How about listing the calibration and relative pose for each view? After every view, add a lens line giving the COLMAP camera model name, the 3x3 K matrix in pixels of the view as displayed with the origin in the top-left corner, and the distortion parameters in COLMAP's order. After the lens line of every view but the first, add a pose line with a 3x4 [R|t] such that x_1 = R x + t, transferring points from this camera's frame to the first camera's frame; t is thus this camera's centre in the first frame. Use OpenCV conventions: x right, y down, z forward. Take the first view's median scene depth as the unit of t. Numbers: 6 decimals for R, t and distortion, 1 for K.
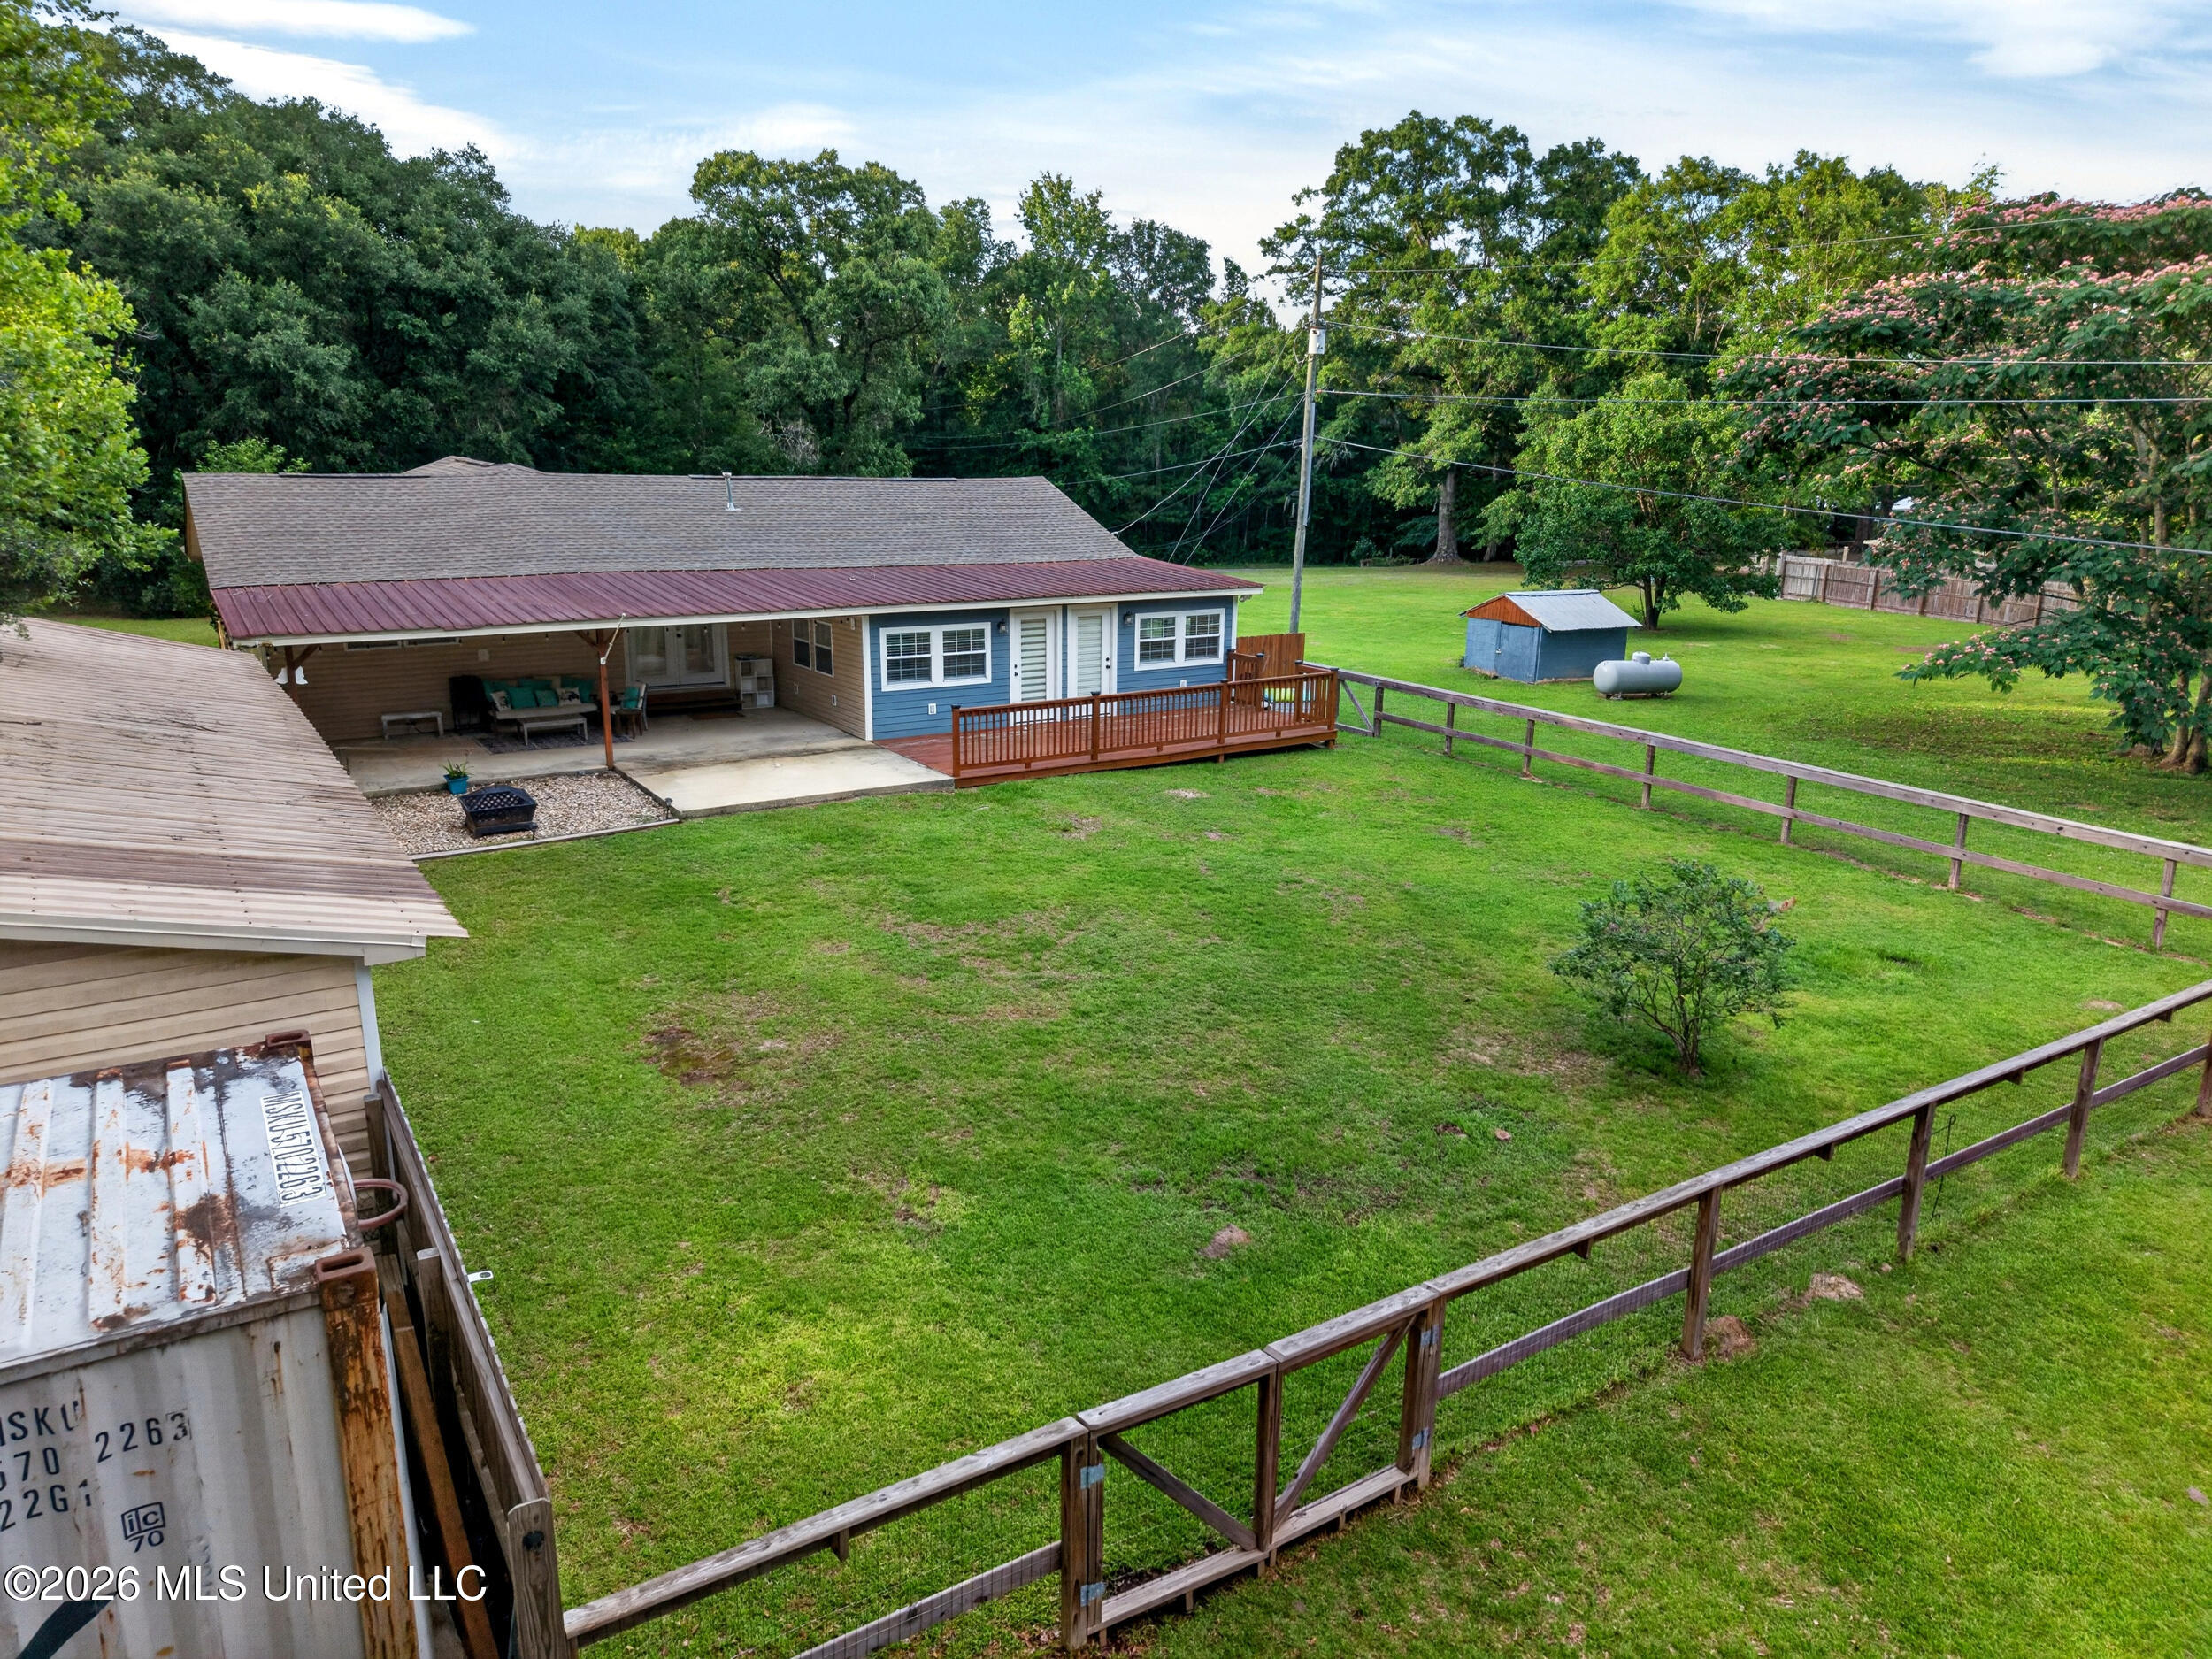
lens RADIAL K [[1500.2, 0, 1106.0], [0, 1500.2, 829.5], [0, 0, 1]] dist [0.002440, 0.001009]
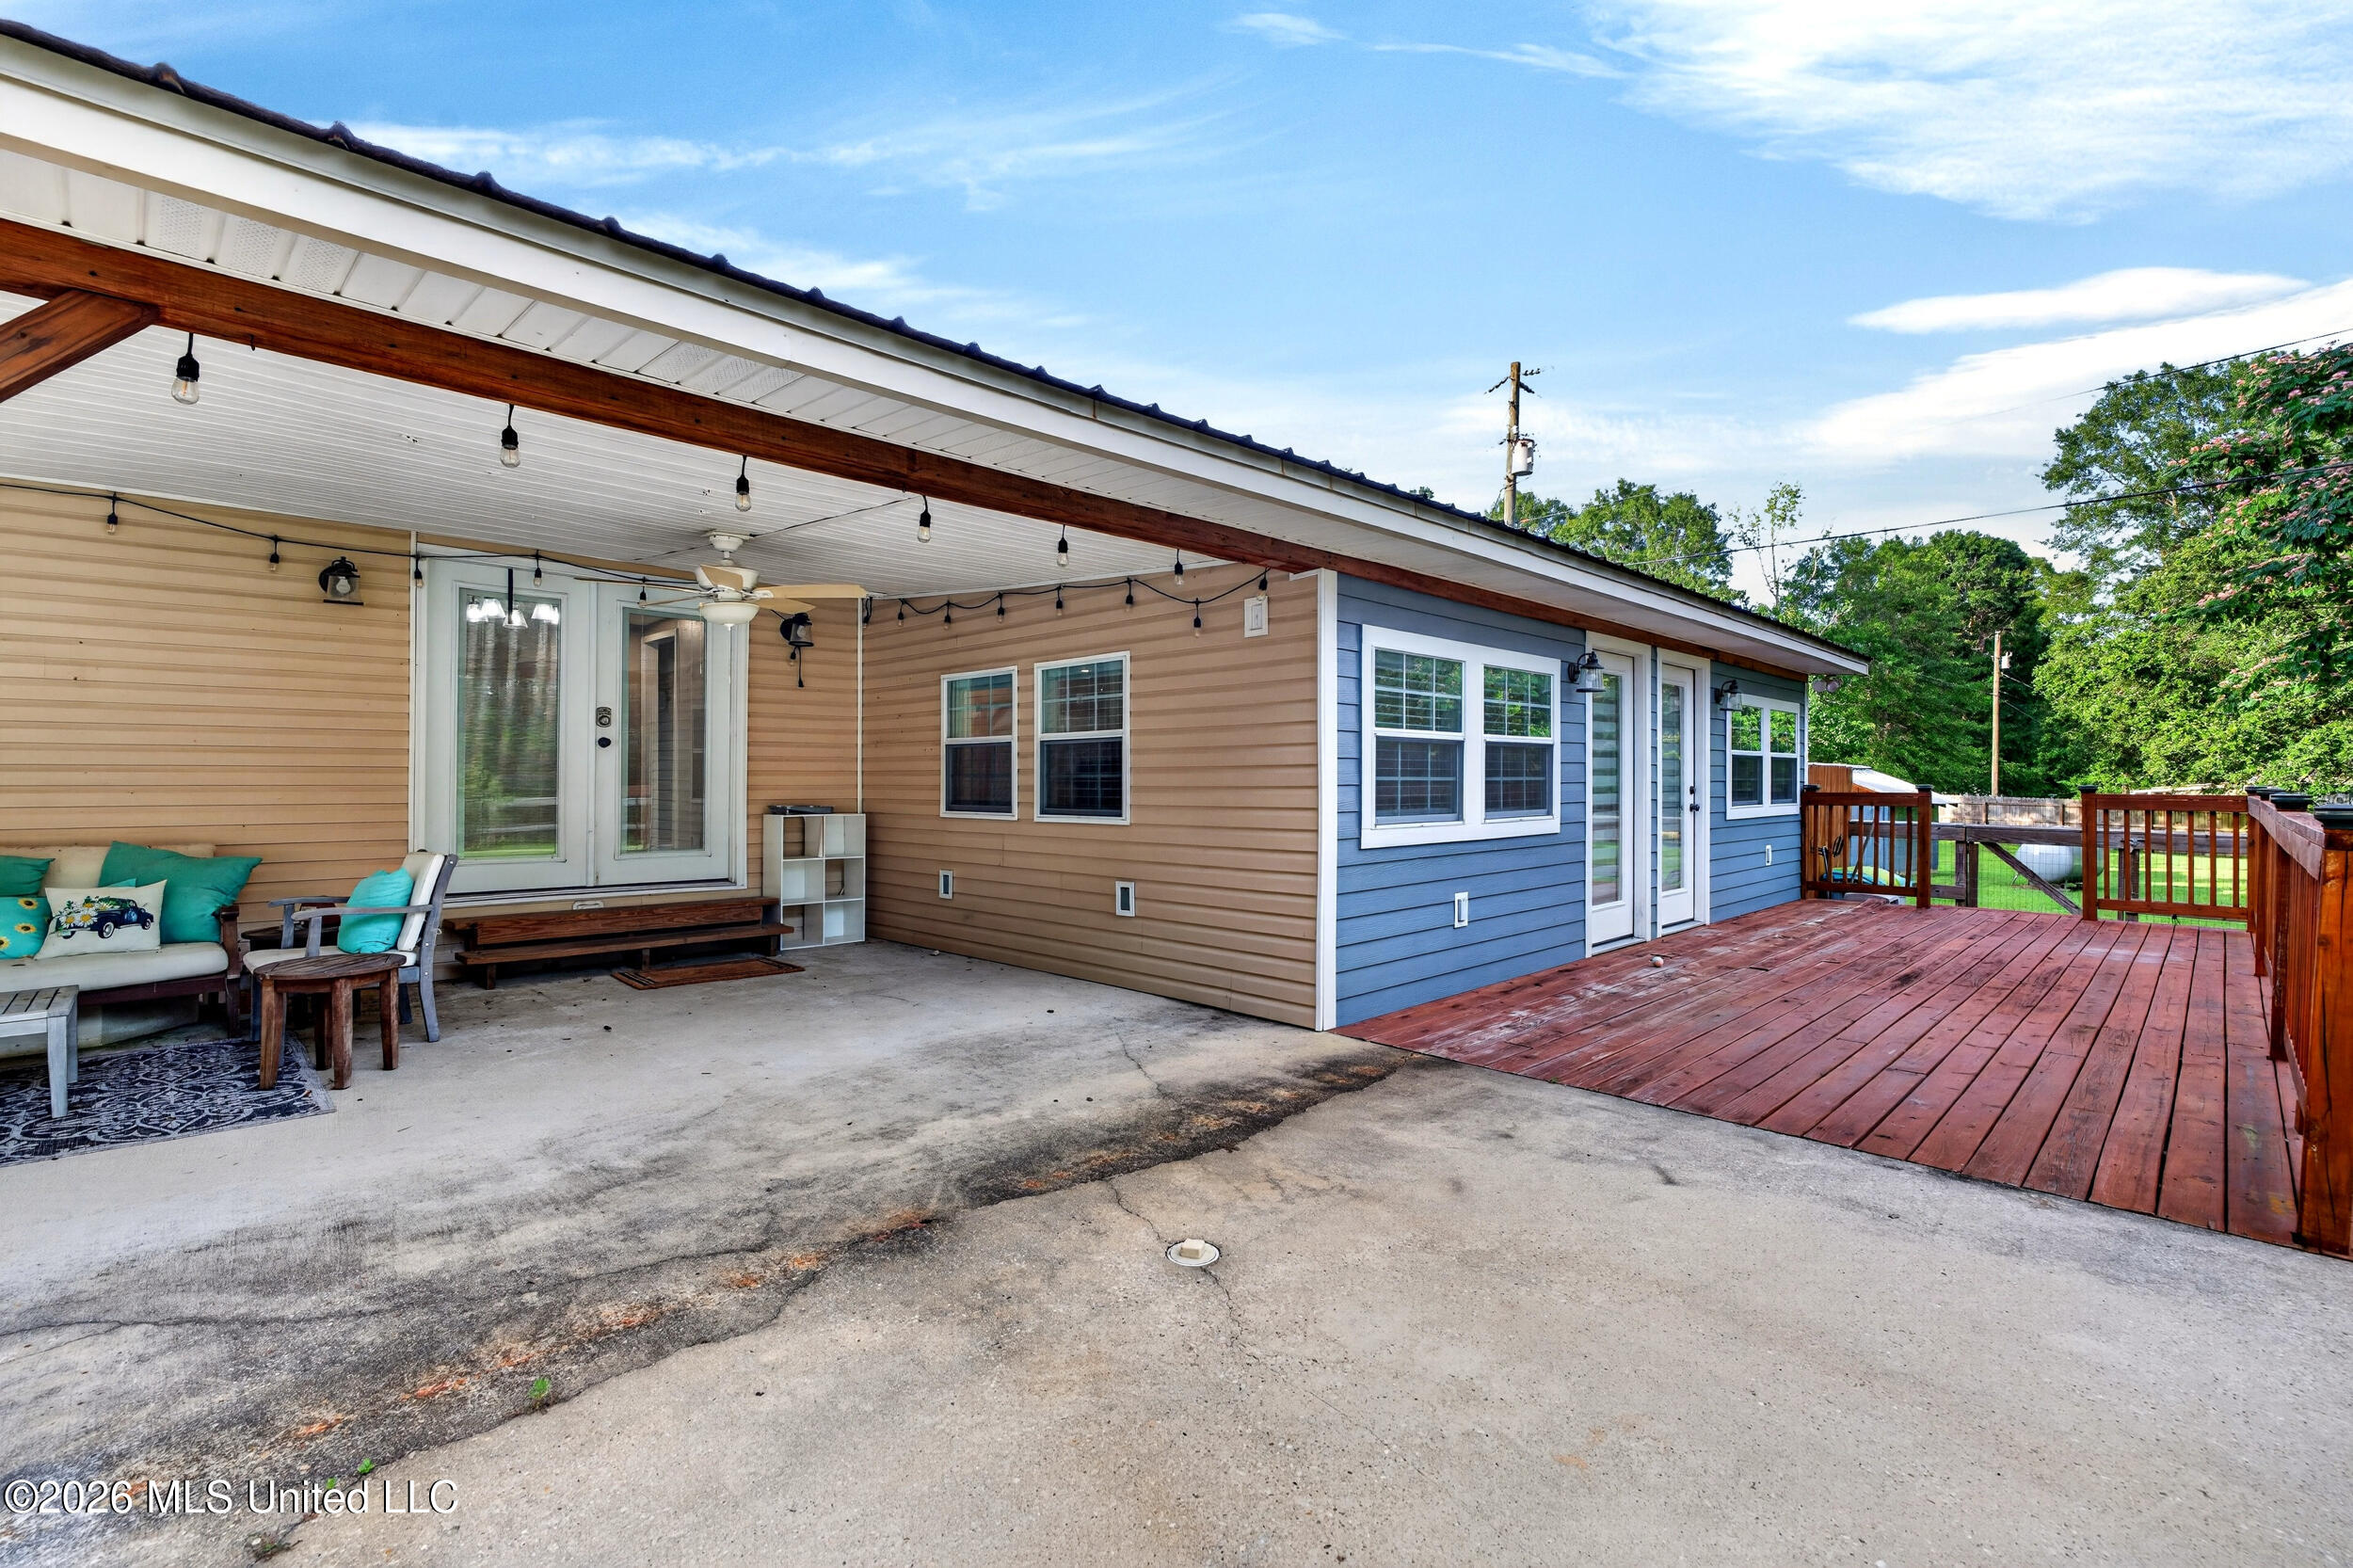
lens RADIAL K [[1053.5, 0, 1173.2], [0, 1053.5, 765.5], [0, 0, 1]] dist [-0.001056, -0.000387]
pose [[0.981822, -0.011810, 0.189434, -0.216819], [0.059764, 0.966531, -0.249491, -0.059198], [-0.180148, 0.256277, 0.949668, 0.801302]]
